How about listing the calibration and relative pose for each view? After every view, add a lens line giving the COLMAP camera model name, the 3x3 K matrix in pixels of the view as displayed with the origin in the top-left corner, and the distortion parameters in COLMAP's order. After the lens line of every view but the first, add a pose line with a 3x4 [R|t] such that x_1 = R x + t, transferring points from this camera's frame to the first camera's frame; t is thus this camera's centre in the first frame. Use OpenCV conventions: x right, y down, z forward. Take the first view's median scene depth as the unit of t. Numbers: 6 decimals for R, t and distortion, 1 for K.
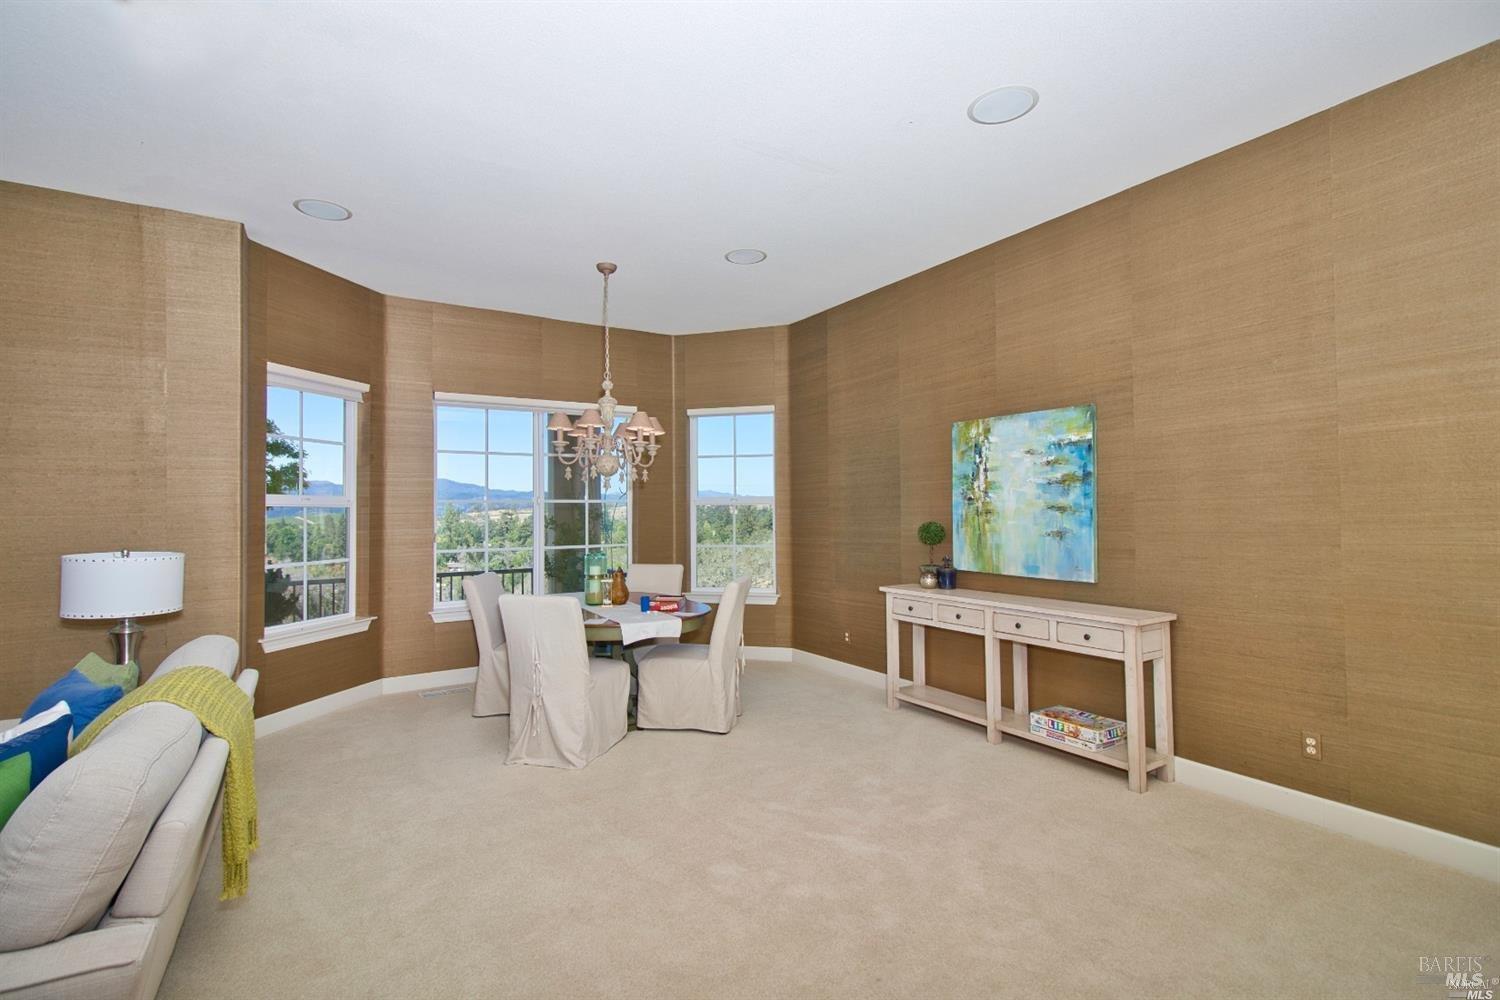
lens RADIAL K [[698.2, 0, 752.4], [0, 698.2, 508.0], [0, 0, 1]] dist [0.009688, 0.000308]
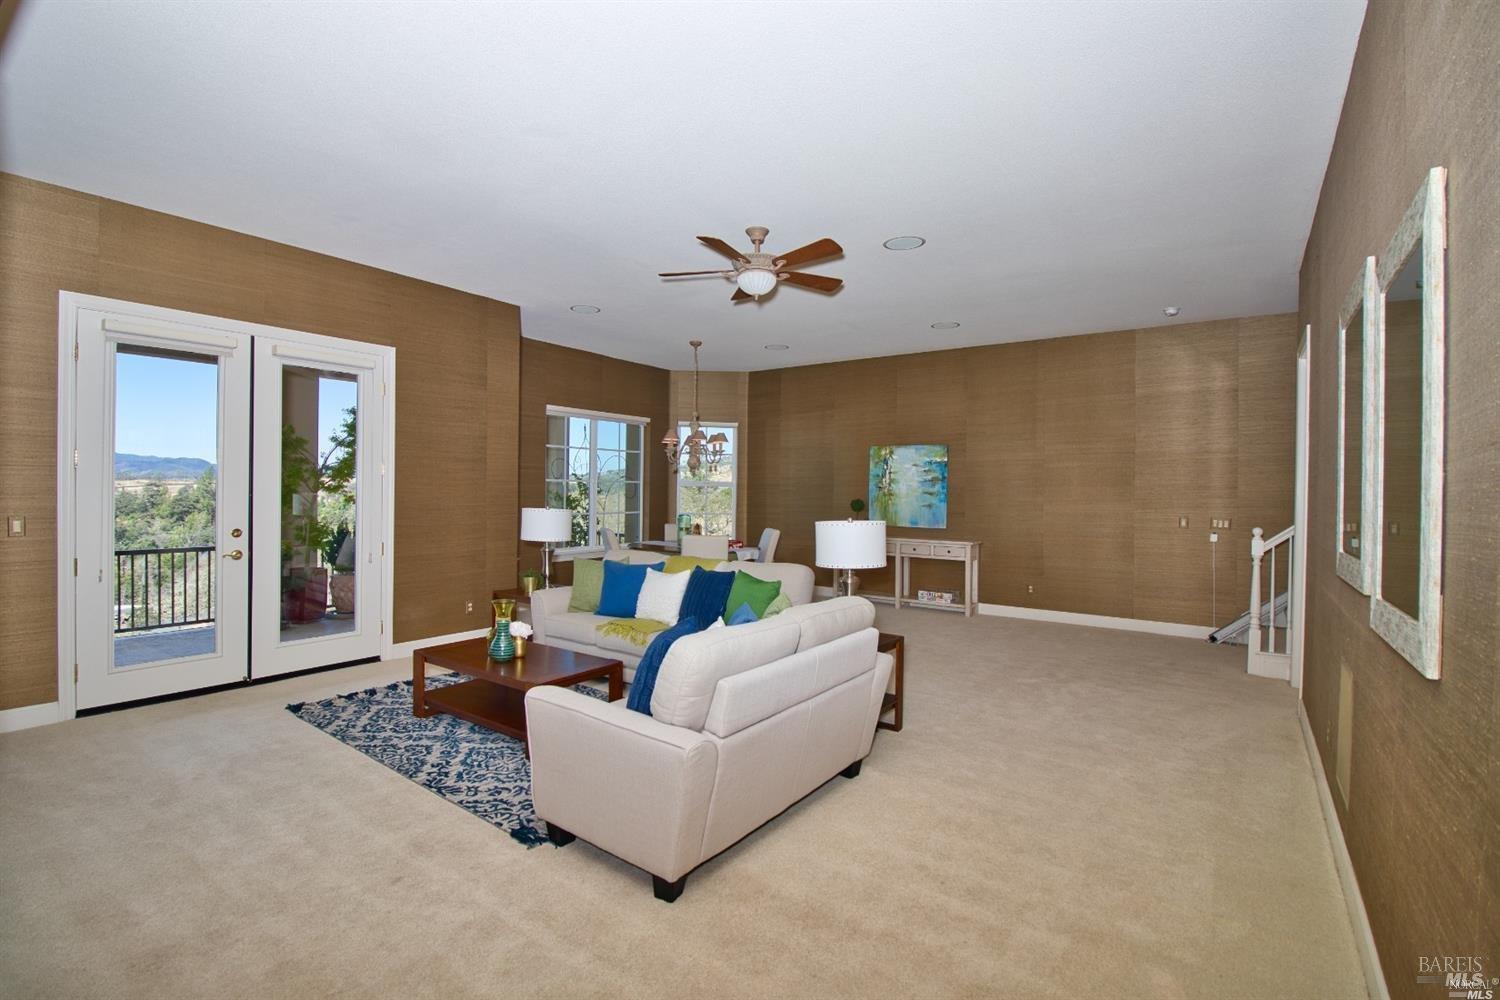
lens RADIAL K [[698.2, 0, 751.3], [0, 698.2, 507.0], [0, 0, 1]] dist [0.009688, 0.000308]
pose [[0.921559, 0.013489, 0.388004, -0.755466], [-0.023763, 0.999482, 0.021694, 0.007602], [-0.387510, -0.029212, 0.921402, -0.624491]]
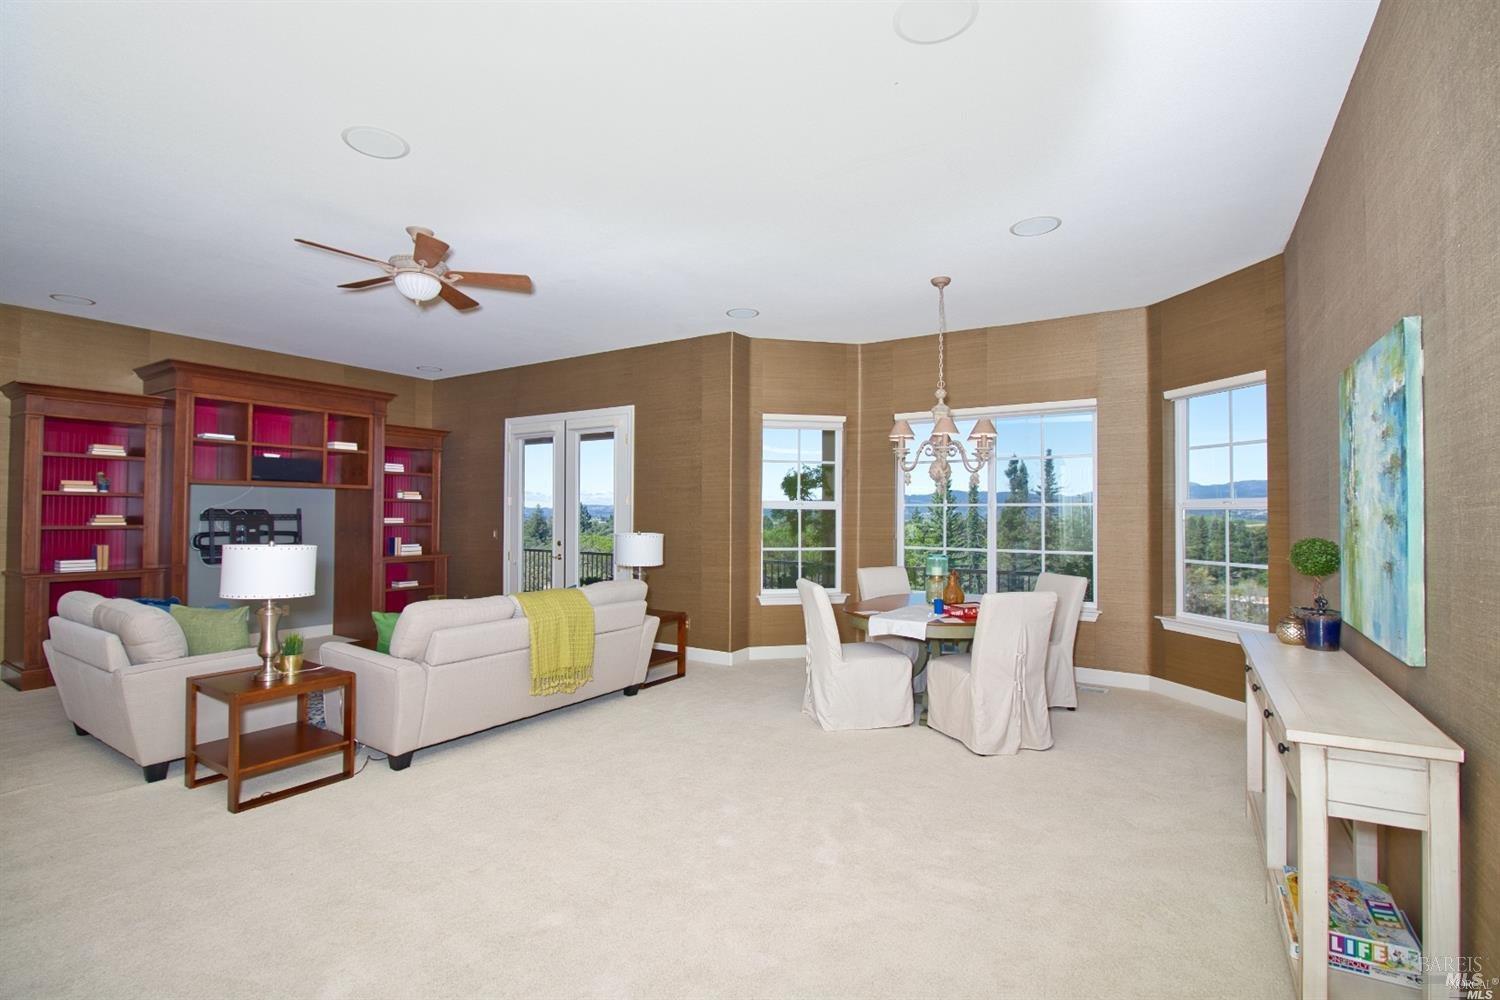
lens RADIAL K [[698.2, 0, 726.0], [0, 698.2, 497.4], [0, 0, 1]] dist [0.009688, 0.000308]
pose [[0.423503, -0.009532, -0.905845, 0.623479], [-0.009589, 0.999841, -0.015004, -0.002232], [0.905844, 0.015040, 0.423345, 0.279963]]
